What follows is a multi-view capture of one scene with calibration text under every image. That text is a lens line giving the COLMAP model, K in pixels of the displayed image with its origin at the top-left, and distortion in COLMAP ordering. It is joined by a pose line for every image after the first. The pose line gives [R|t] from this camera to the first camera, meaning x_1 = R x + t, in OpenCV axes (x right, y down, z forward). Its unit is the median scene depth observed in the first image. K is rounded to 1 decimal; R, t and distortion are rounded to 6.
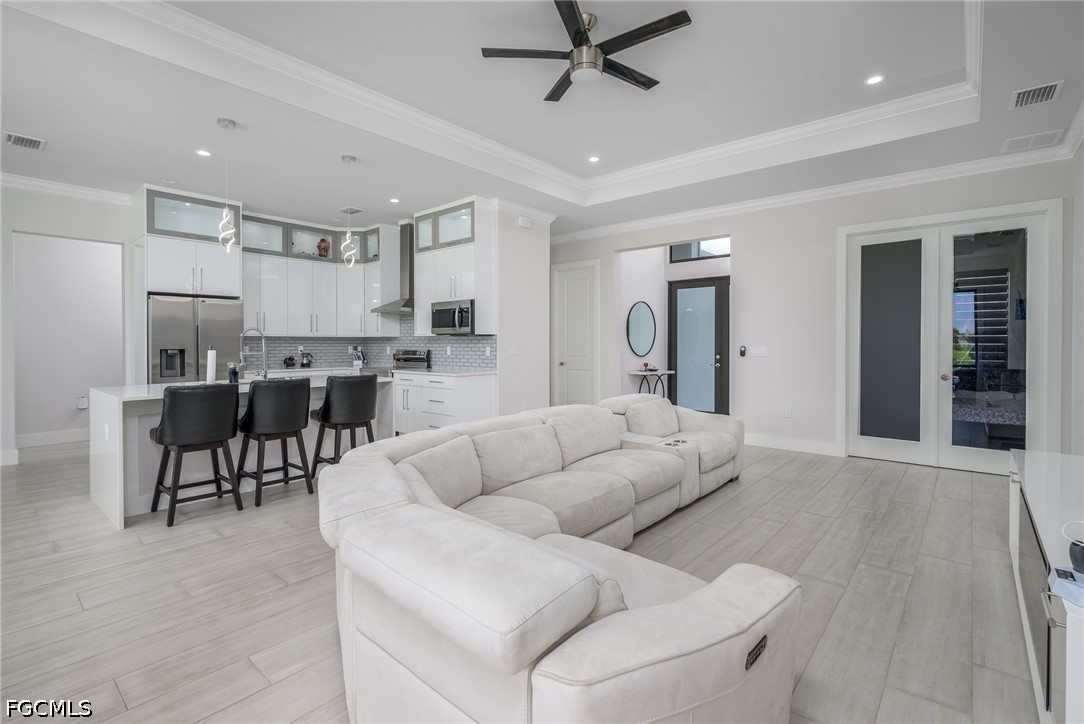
lens RADIAL K [[500.3, 0, 543.1], [0, 500.3, 347.0], [0, 0, 1]] dist [-0.001784, -0.000041]
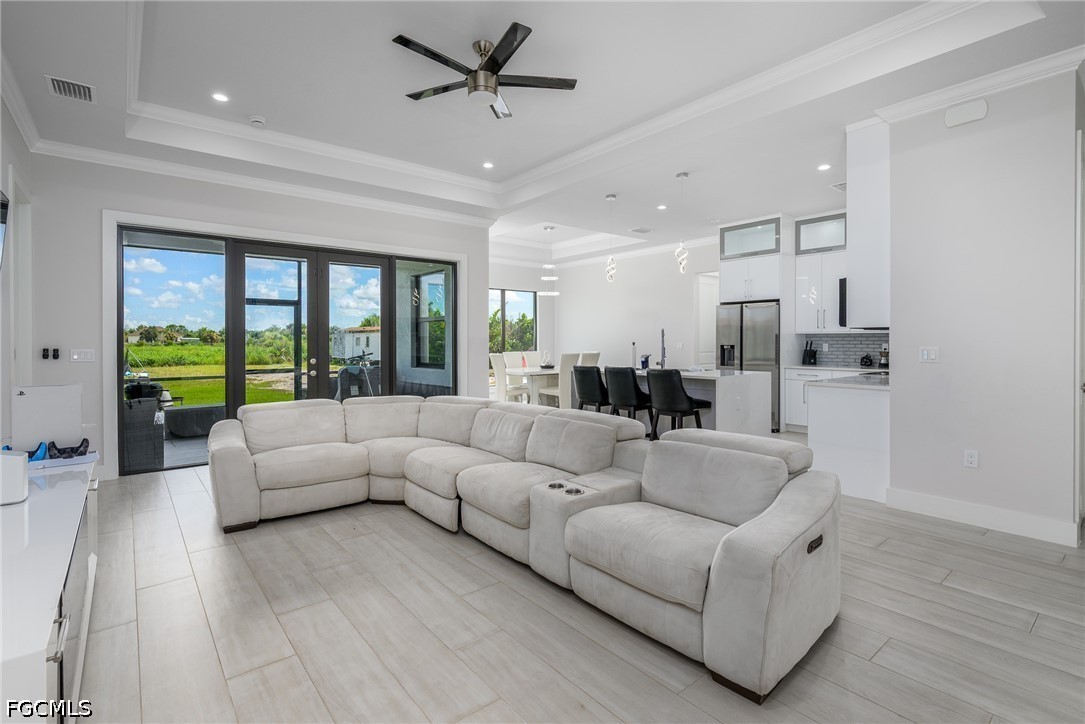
lens RADIAL K [[516.4, 0, 558.4], [0, 516.4, 344.4], [0, 0, 1]] dist [-0.003833, -0.000344]
pose [[-0.163653, 0.009906, -0.986468, 0.825491], [-0.005345, 0.999926, 0.010928, -0.011464], [0.986504, 0.007061, -0.163587, 0.950011]]
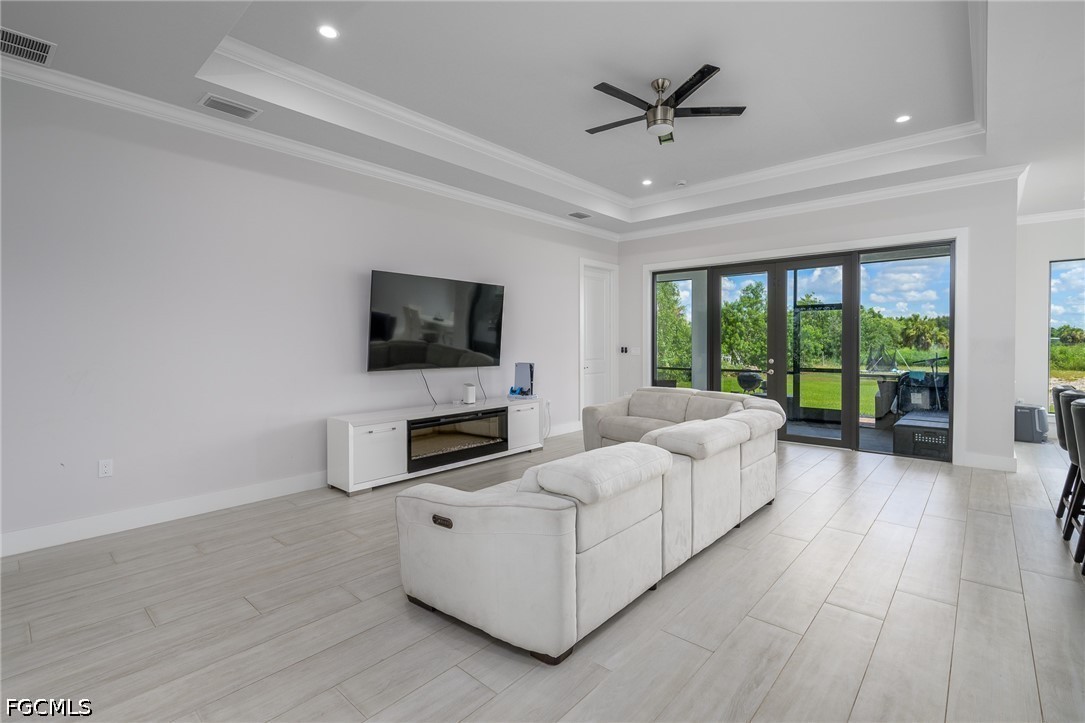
lens RADIAL K [[500.8, 0, 543.6], [0, 500.8, 346.5], [0, 0, 1]] dist [-0.001784, -0.000041]
pose [[-0.999753, 0.002544, 0.022073, 0.236761], [0.002931, 0.999843, 0.017486, -0.019993], [-0.022025, 0.017546, -0.999603, 1.557881]]
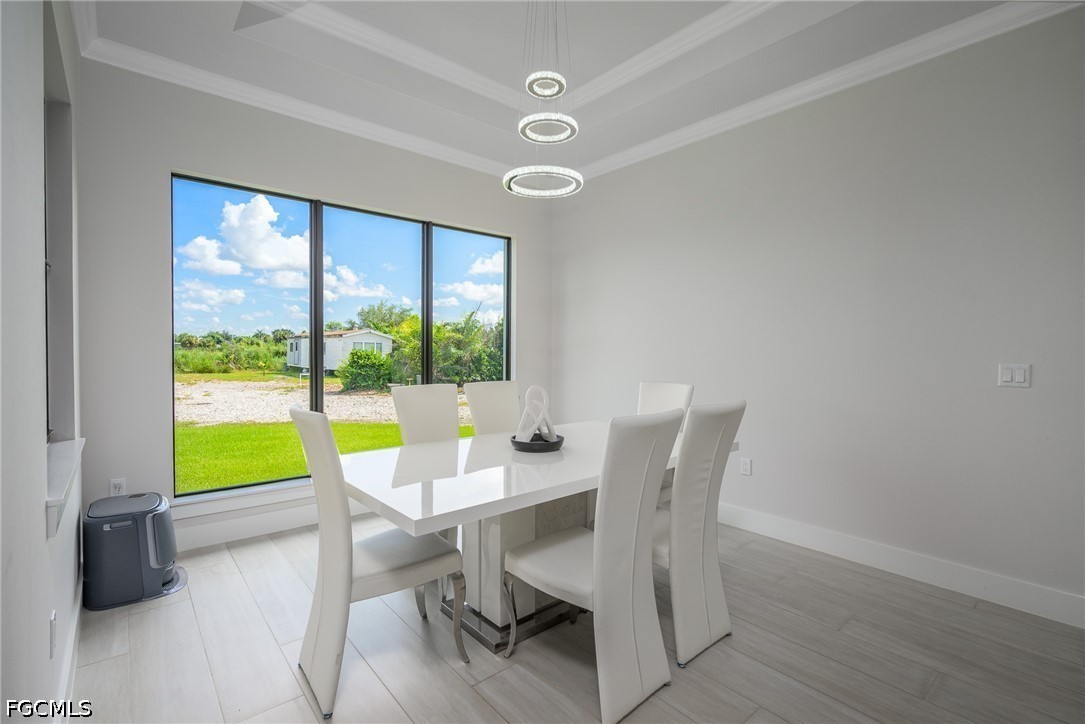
lens RADIAL K [[497.7, 0, 542.5], [0, 497.7, 362.0], [0, 0, 1]] dist [-0.001370, -0.000089]
pose [[-0.161370, 0.025233, -0.986571, -0.616992], [-0.017157, 0.999450, 0.028368, -0.006922], [0.986745, 0.021504, -0.160848, 0.673663]]
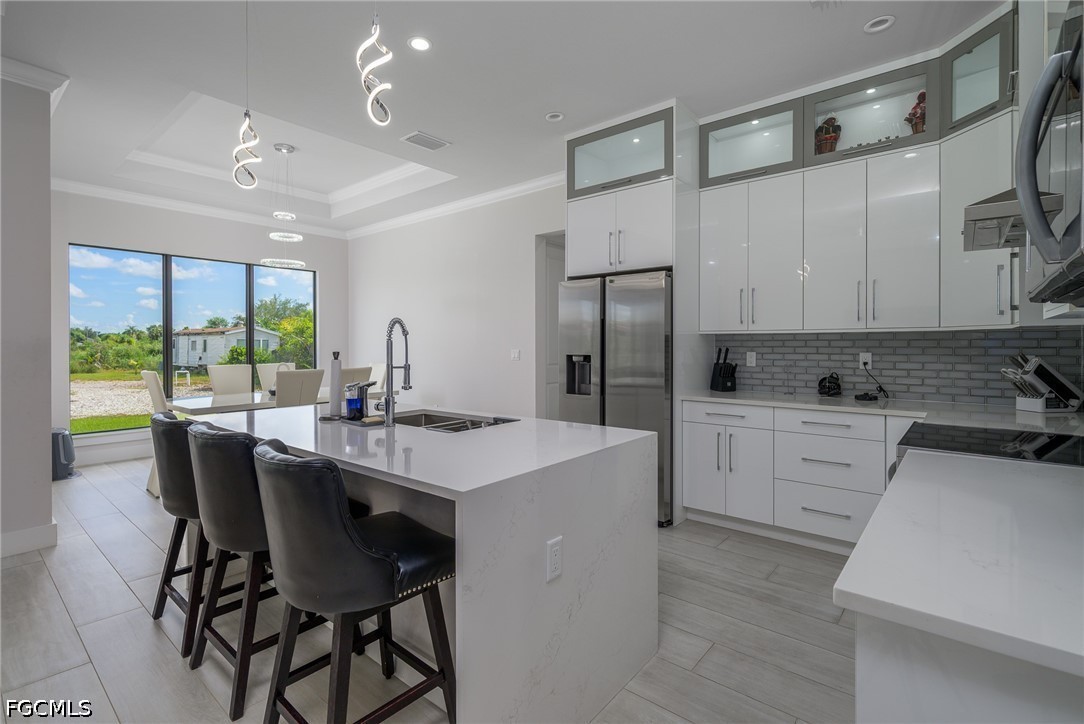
lens RADIAL K [[500.3, 0, 543.1], [0, 500.3, 347.0], [0, 0, 1]] dist [-0.001784, -0.000041]
pose [[0.009822, 0.007927, -0.999920, -0.046448], [-0.006382, 0.999949, 0.007864, -0.014442], [0.999931, 0.006304, 0.009872, 1.145482]]
